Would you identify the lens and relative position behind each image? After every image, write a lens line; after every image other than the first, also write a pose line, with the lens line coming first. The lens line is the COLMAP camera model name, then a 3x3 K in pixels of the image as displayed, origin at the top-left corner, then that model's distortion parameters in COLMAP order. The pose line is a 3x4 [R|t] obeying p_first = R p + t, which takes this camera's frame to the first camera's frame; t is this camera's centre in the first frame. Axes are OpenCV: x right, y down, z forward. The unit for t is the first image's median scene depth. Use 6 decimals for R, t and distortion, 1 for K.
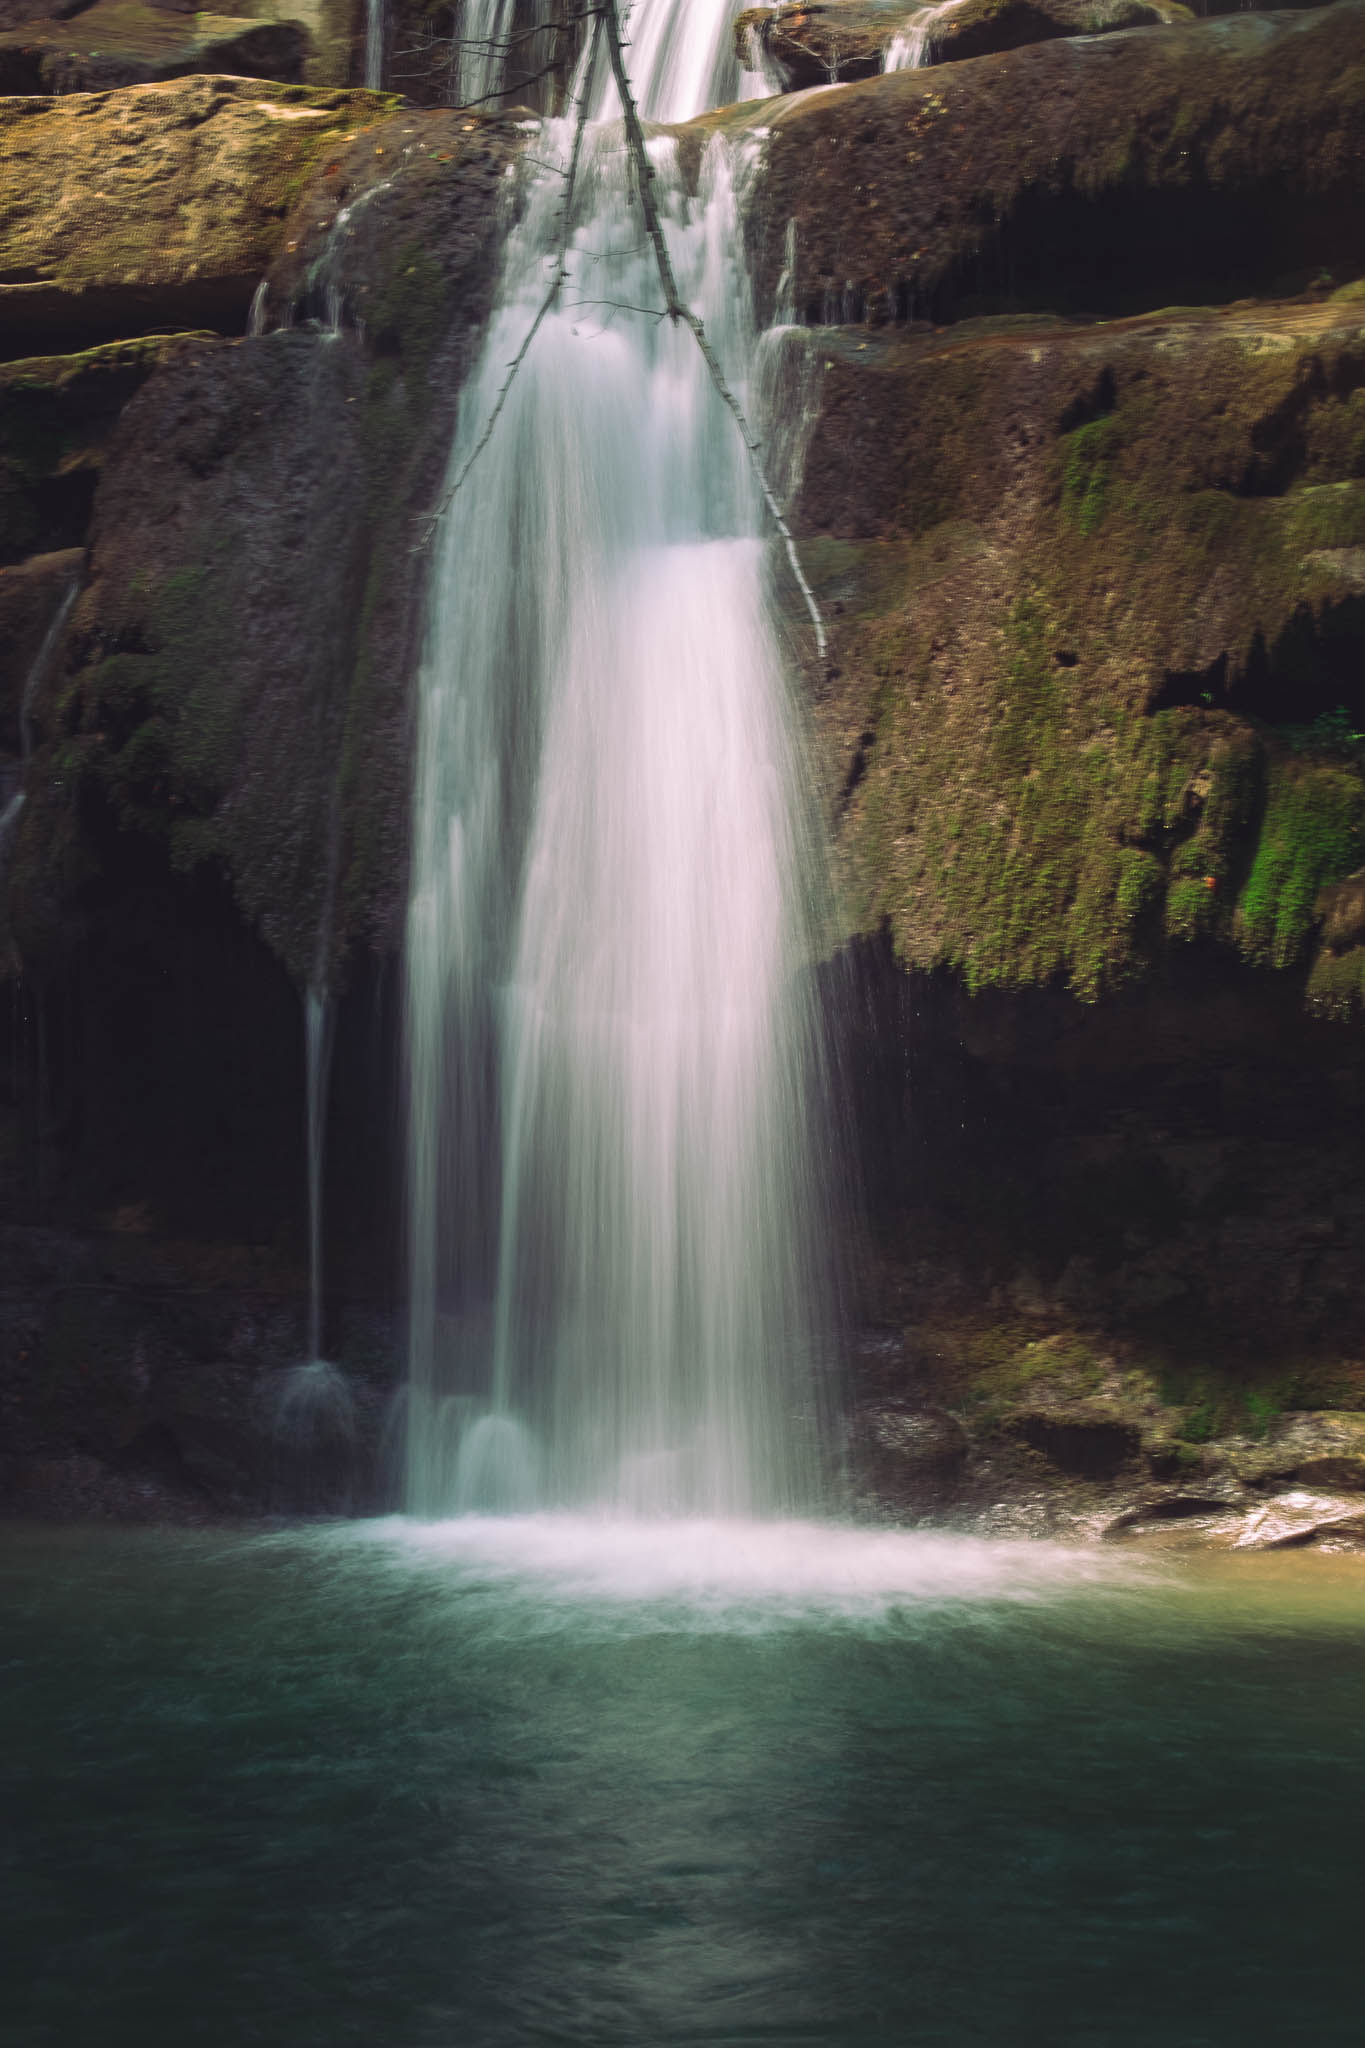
lens RADIAL K [[4603.5, 0, 713.6], [0, 4603.5, 1033.7], [0, 0, 1]] dist [0.054212, 0.000000]
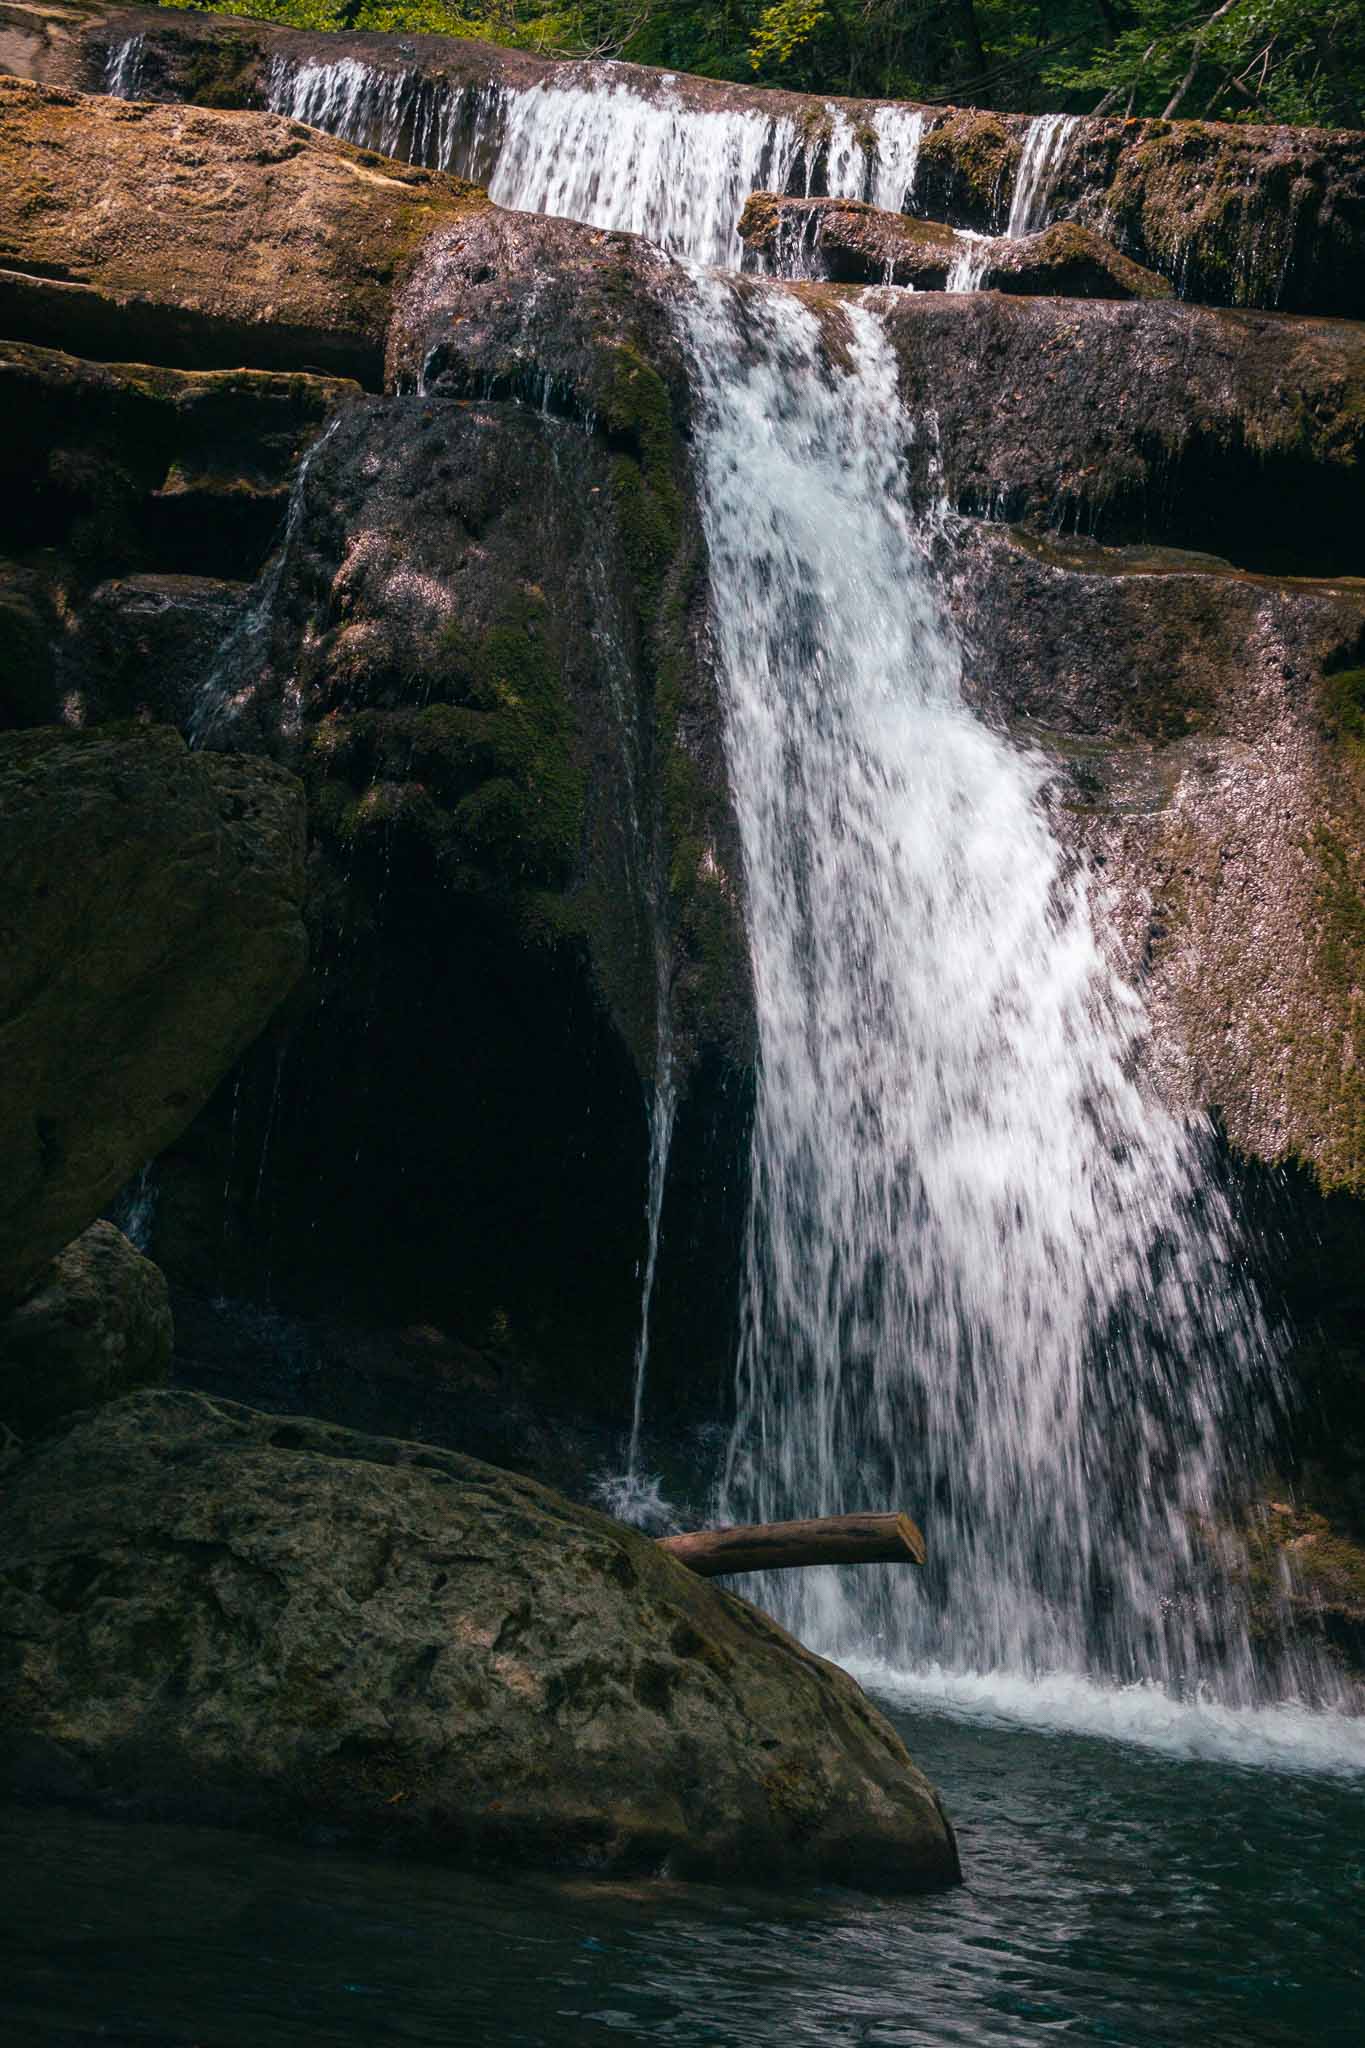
lens RADIAL K [[4603.5, 0, 738.2], [0, 4603.5, 1004.2], [0, 0, 1]] dist [0.054212, 0.000000]
pose [[0.855337, 0.164058, 0.491409, -0.540399], [-0.124519, 0.985832, -0.112387, 0.077491], [-0.502885, 0.034939, 0.863647, 0.165738]]
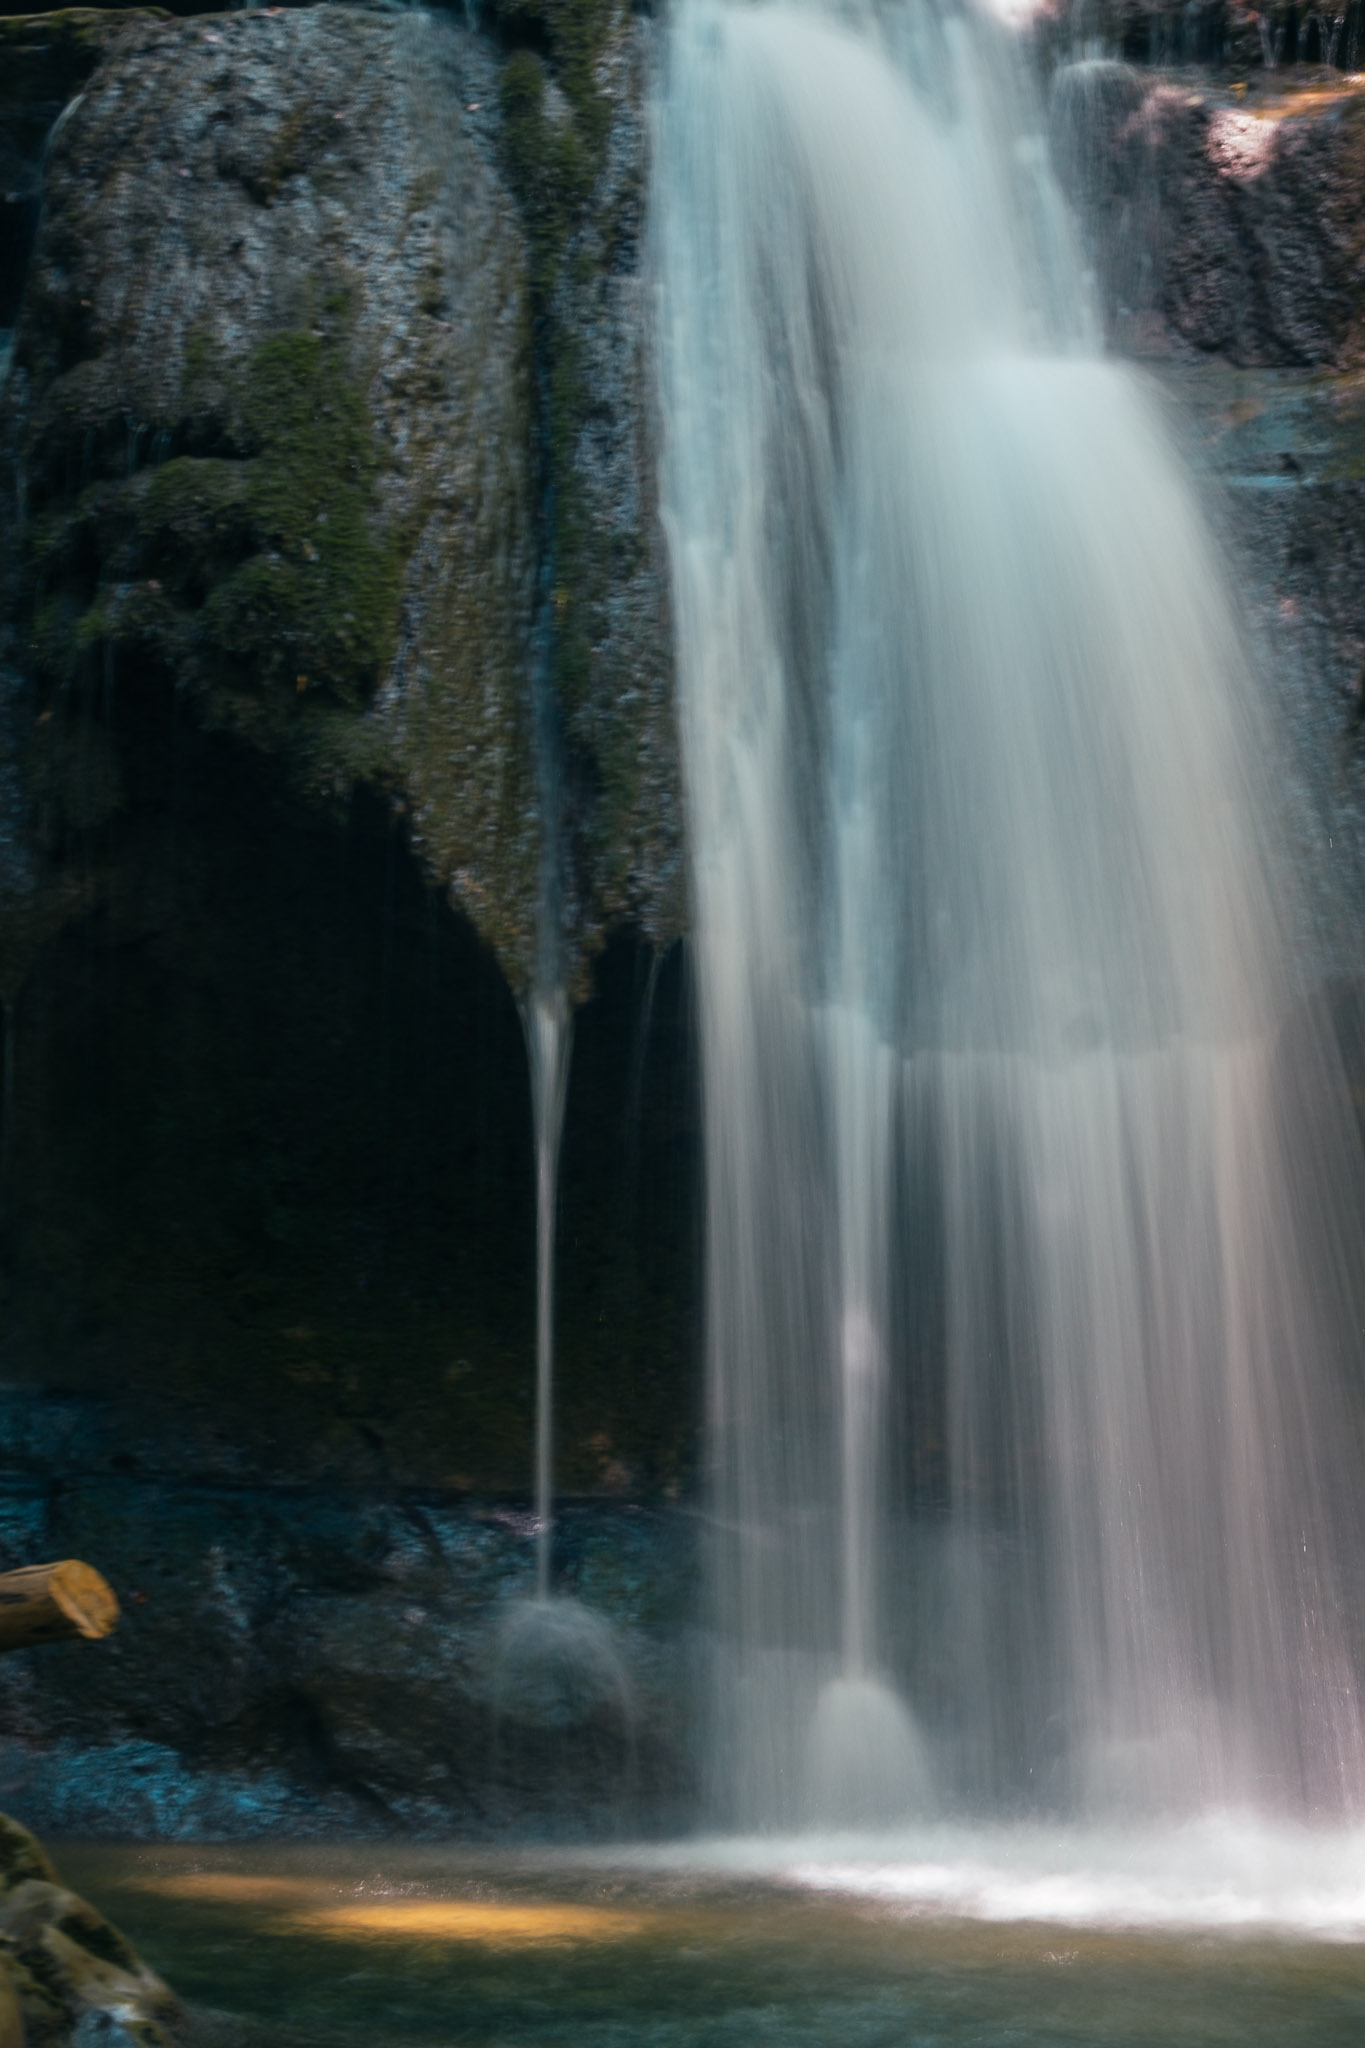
lens RADIAL K [[5953.1, 0, 679.4], [0, 5953.1, 1031.2], [0, 0, 1]] dist [0.044321, 0.000000]
pose [[0.965289, 0.046822, 0.256954, -0.273492], [-0.026019, 0.996145, -0.083771, 0.062083], [-0.259886, 0.074177, 0.962786, 0.218139]]
